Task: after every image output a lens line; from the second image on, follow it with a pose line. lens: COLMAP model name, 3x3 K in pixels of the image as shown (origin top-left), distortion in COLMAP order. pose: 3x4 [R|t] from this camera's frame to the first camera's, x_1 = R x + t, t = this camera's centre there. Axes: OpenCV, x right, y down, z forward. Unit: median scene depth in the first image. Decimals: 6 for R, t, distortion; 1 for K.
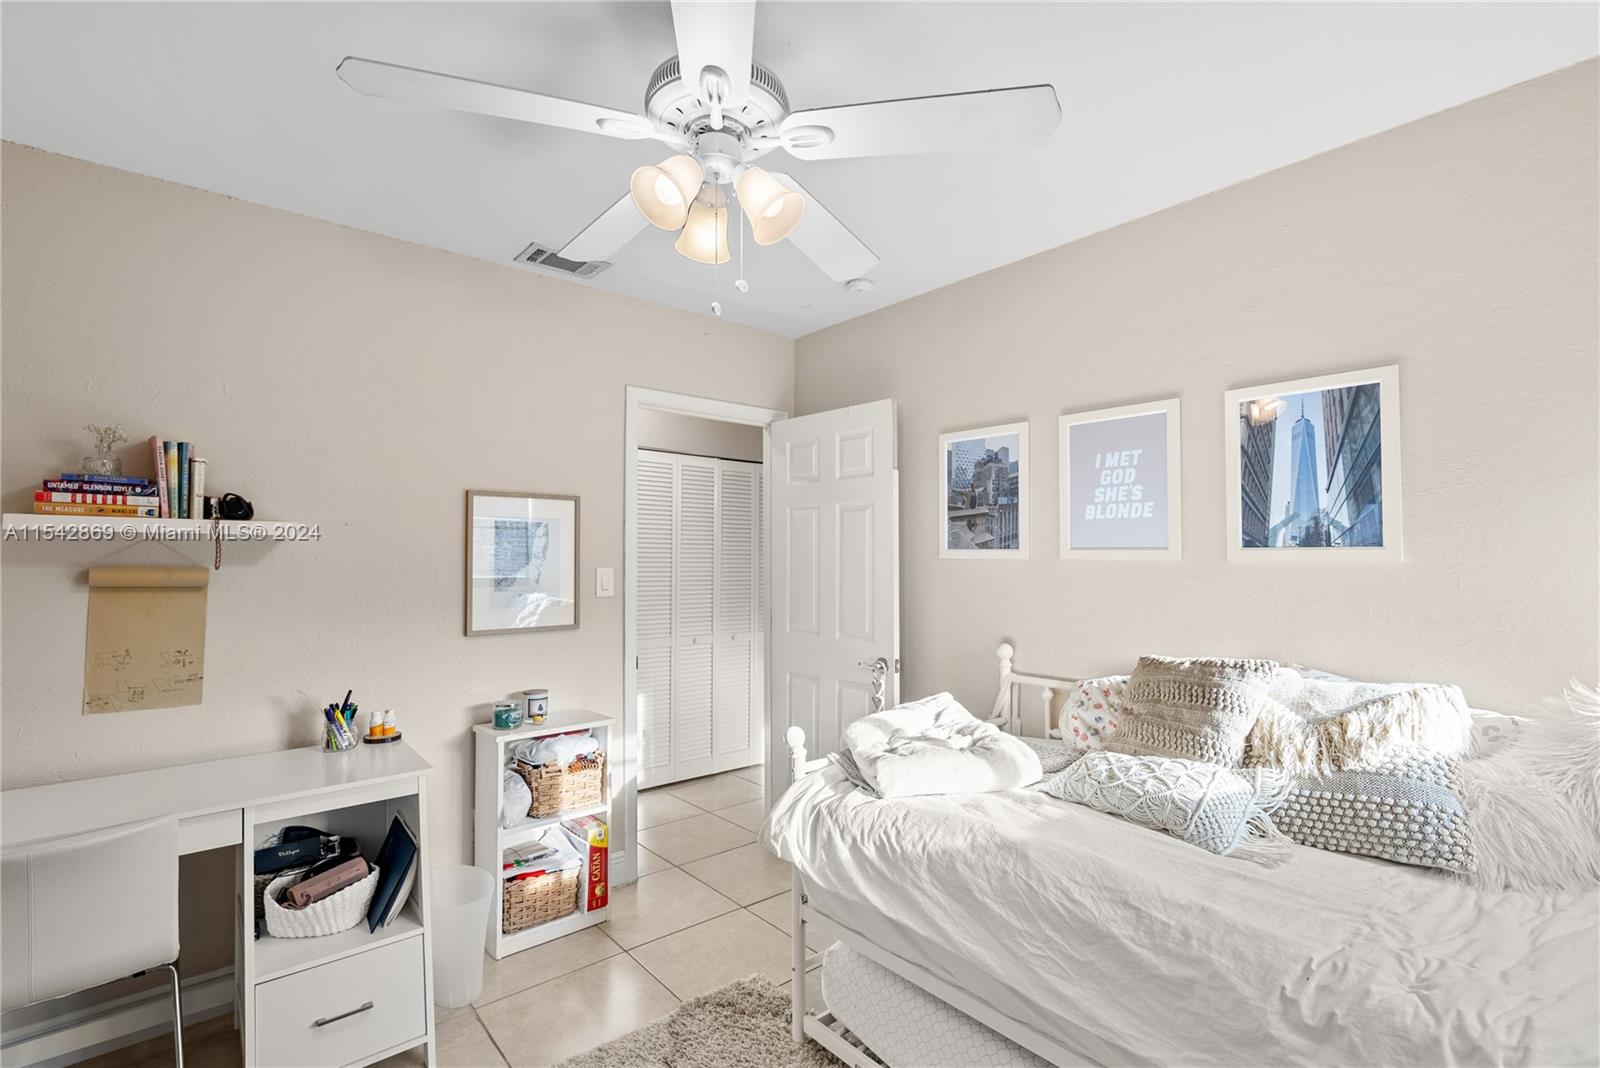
lens RADIAL K [[731.1, 0, 797.0], [0, 731.1, 534.9], [0, 0, 1]] dist [-0.010237, 0.005433]
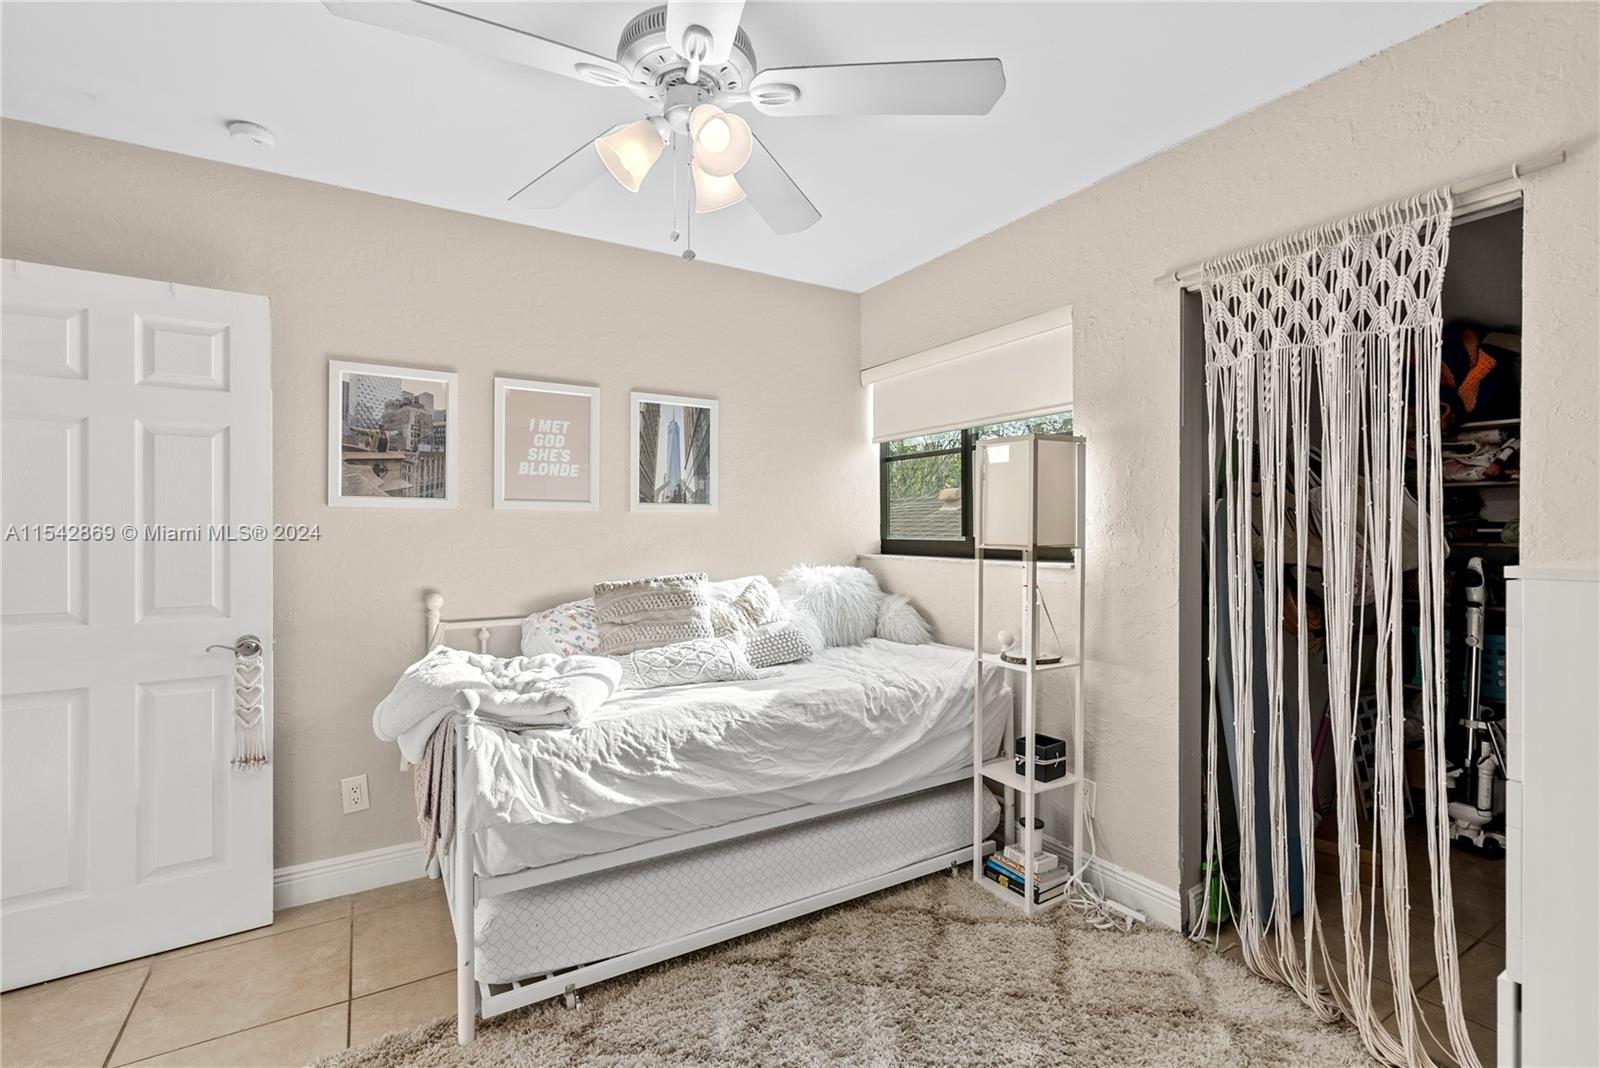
lens RADIAL K [[731.1, 0, 799.3], [0, 731.1, 529.4], [0, 0, 1]] dist [-0.010237, 0.005433]
pose [[0.155077, -0.003784, 0.987895, -0.742131], [-0.030560, 0.999496, 0.008625, 0.046640], [-0.987430, -0.031527, 0.154883, 0.440756]]
